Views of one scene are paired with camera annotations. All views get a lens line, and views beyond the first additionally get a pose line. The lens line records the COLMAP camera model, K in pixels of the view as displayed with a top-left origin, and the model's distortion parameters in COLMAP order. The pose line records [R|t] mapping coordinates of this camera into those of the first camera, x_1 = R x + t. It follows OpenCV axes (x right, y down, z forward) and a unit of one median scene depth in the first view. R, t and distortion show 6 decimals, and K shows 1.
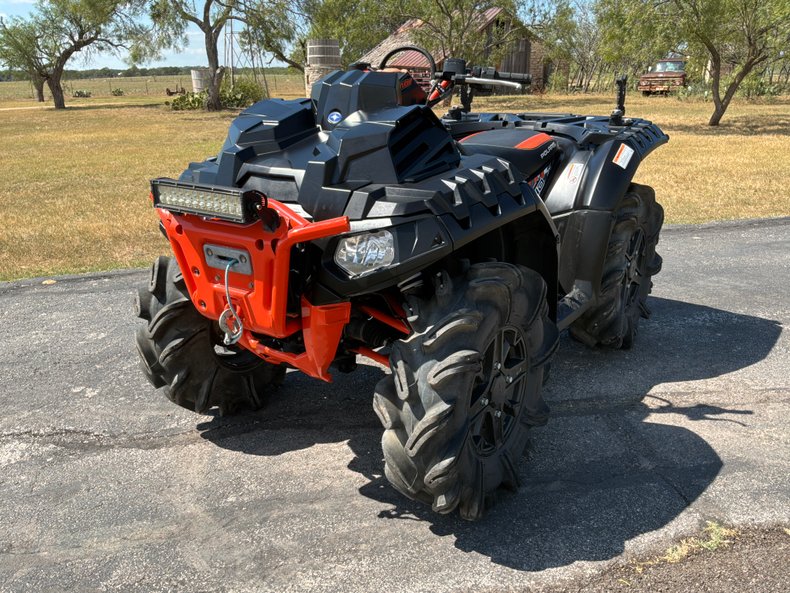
lens RADIAL K [[654.2, 0, 393.7], [0, 654.2, 297.3], [0, 0, 1]] dist [0.091152, -0.179688]
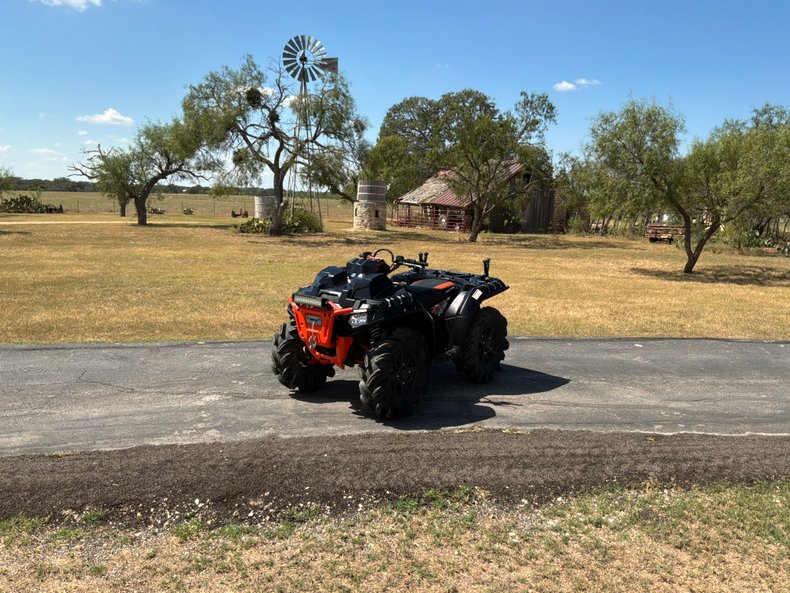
lens RADIAL K [[652.1, 0, 393.1], [0, 652.1, 297.8], [0, 0, 1]] dist [0.113388, -0.234025]
pose [[0.996344, 0.058960, -0.061824, 0.239617], [-0.069130, 0.981609, -0.177948, 0.286701], [0.050195, 0.181571, 0.982096, -1.600256]]
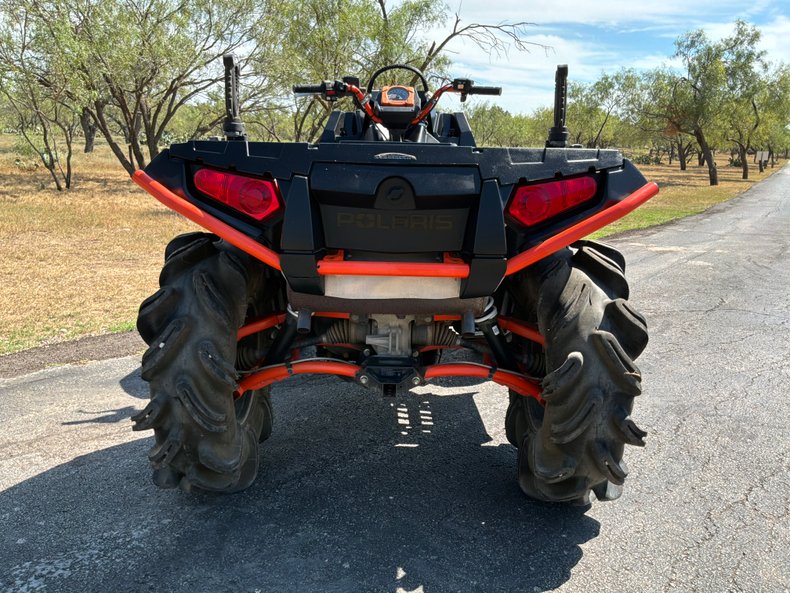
lens RADIAL K [[660.3, 0, 394.7], [0, 660.3, 293.8], [0, 0, 1]] dist [0.028890, -0.058402]
pose [[-0.825232, 0.117521, -0.552431, 0.760926], [-0.203286, 0.850754, 0.484657, -0.632405], [0.526941, 0.512257, -0.678179, 2.096725]]
